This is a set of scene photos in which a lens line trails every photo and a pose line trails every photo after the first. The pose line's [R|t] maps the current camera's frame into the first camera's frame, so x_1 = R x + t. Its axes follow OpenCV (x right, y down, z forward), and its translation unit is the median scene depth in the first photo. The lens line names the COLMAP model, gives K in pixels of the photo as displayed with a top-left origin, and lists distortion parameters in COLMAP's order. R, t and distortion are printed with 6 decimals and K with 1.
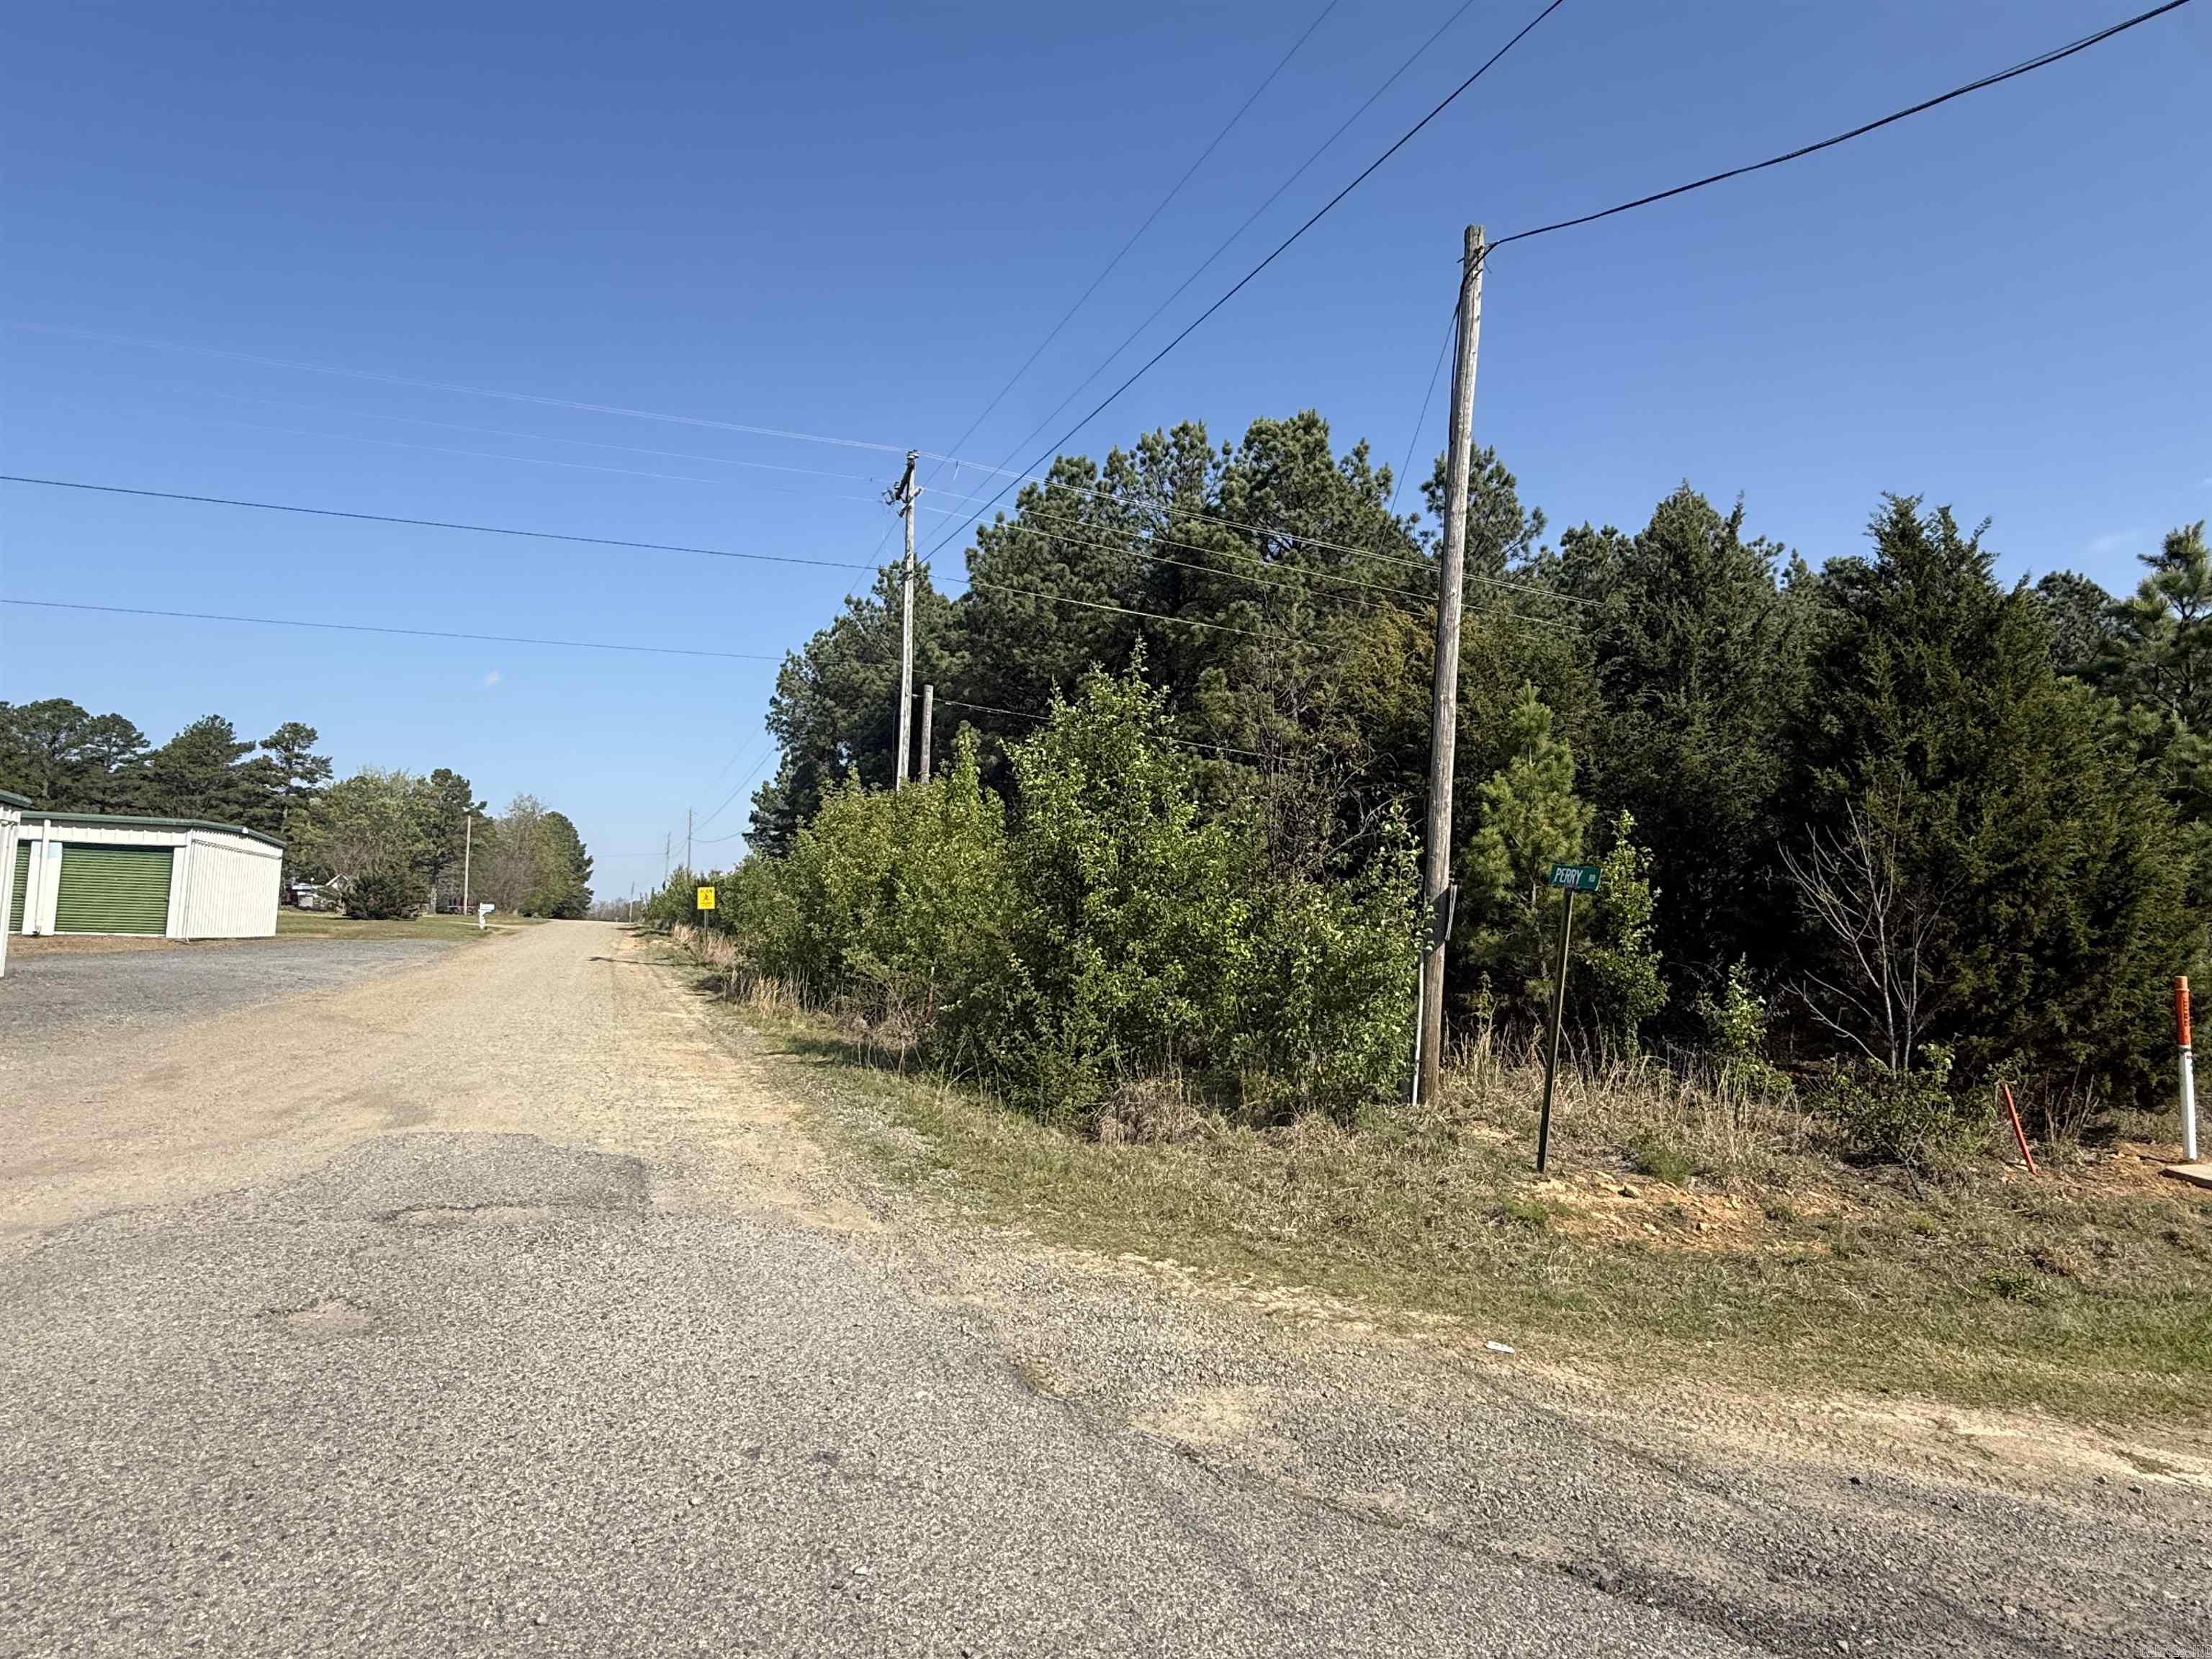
lens RADIAL K [[1237.4, 0, 1102.2], [0, 1237.4, 833.0], [0, 0, 1]] dist [0.001064, -0.000332]
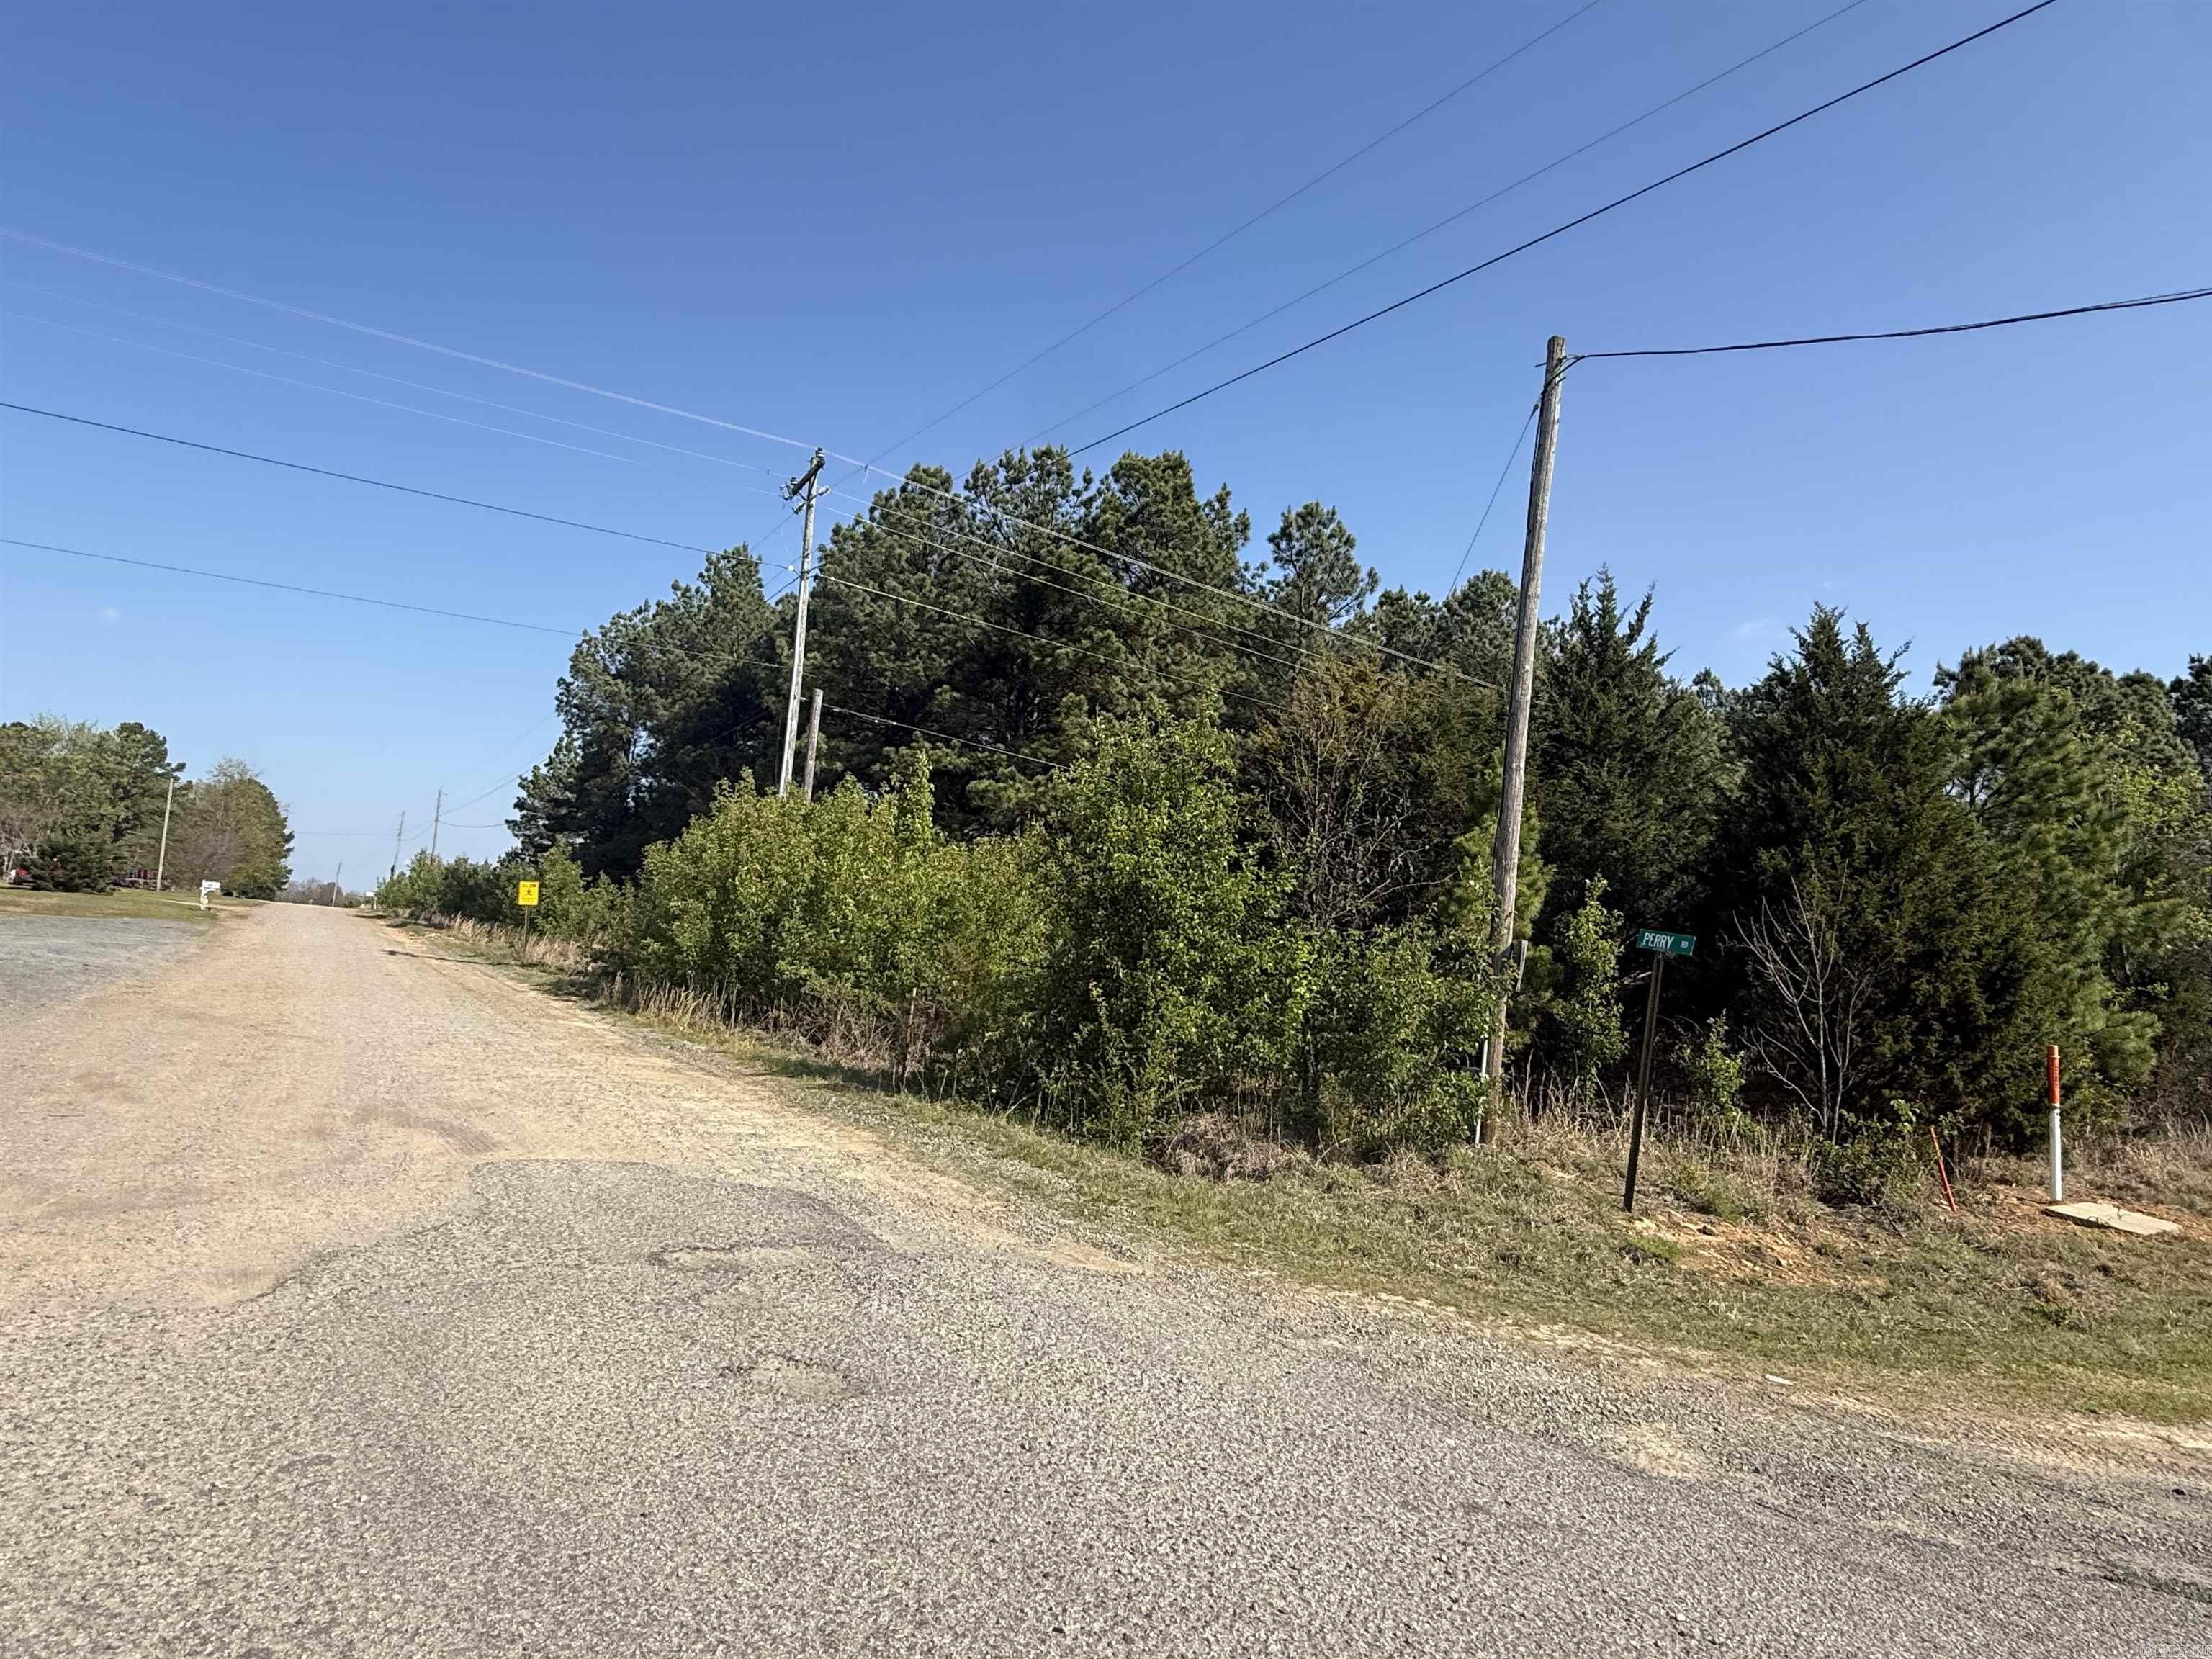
lens RADIAL K [[1237.4, 0, 1096.9], [0, 1237.4, 825.0], [0, 0, 1]] dist [0.001064, -0.000332]
pose [[0.978692, 0.066765, 0.194178, -0.275504], [-0.063202, 0.997700, -0.024494, -0.007901], [-0.195367, 0.011700, 0.980661, 0.012937]]
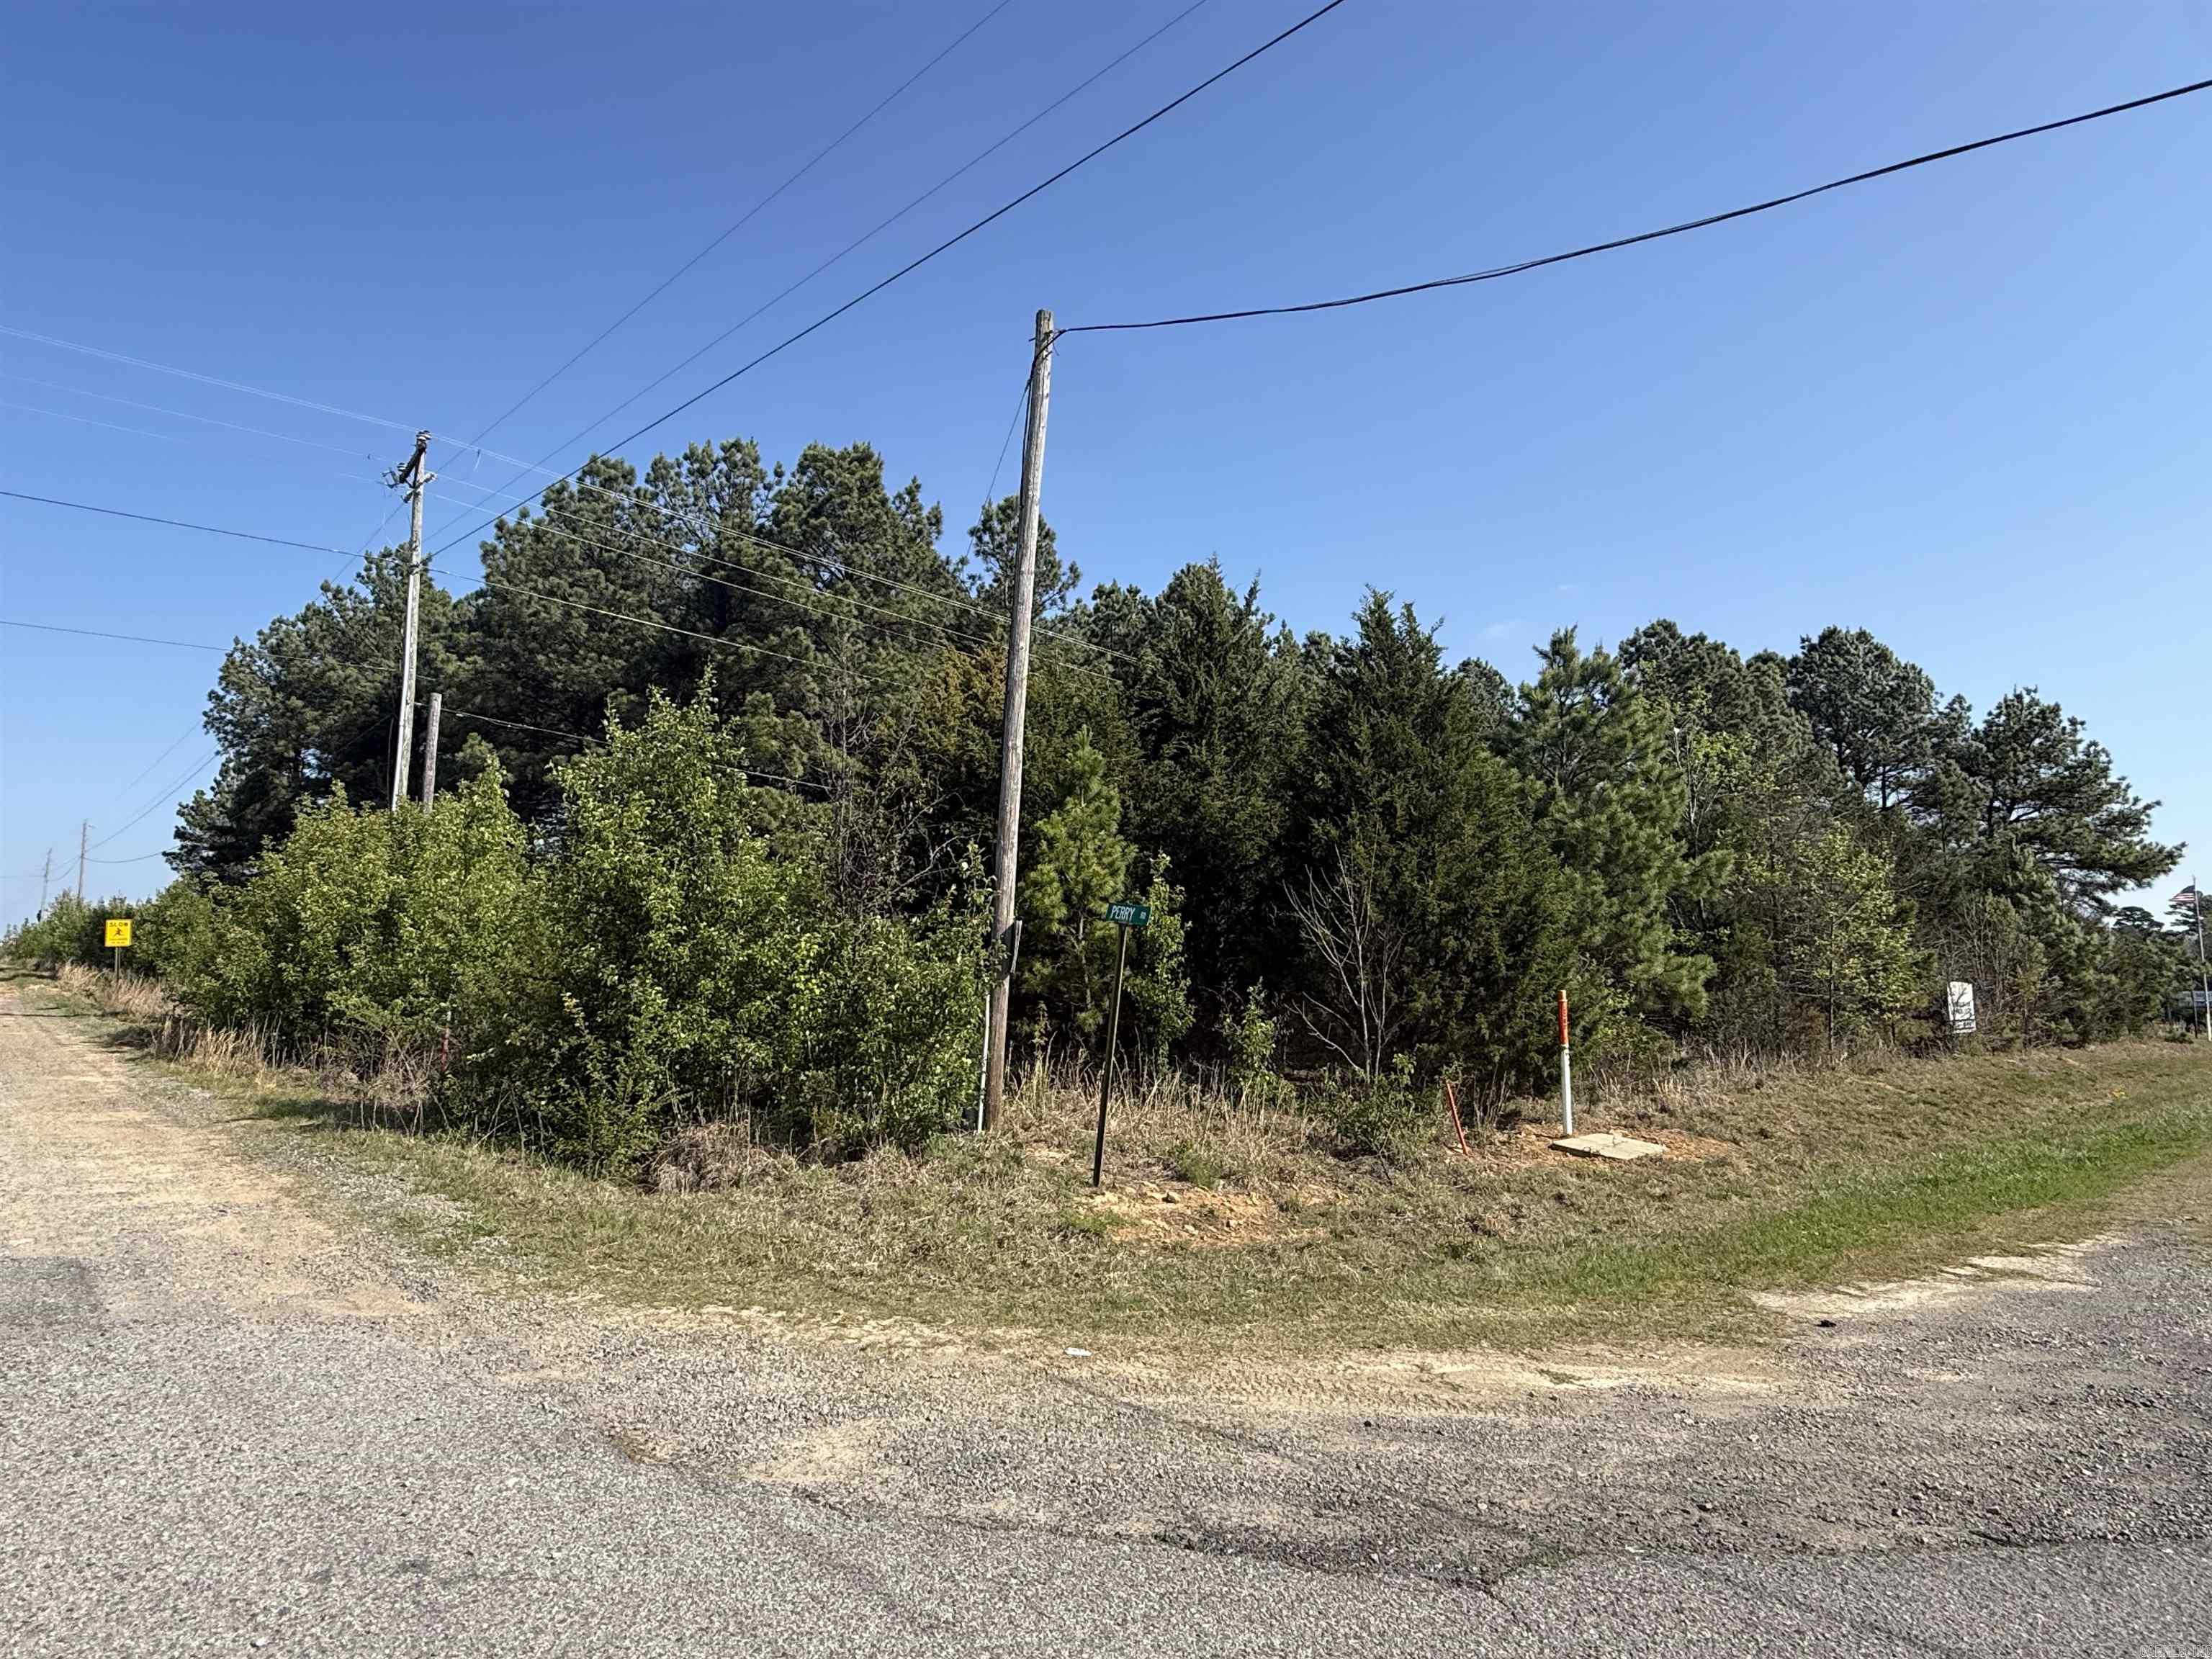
lens RADIAL K [[1237.4, 0, 1104.5], [0, 1237.4, 827.2], [0, 0, 1]] dist [0.001064, -0.000332]
pose [[0.931391, 0.024090, 0.363222, -0.033441], [-0.014232, 0.999455, -0.029793, -0.007253], [-0.363741, 0.022579, 0.931226, -0.017120]]
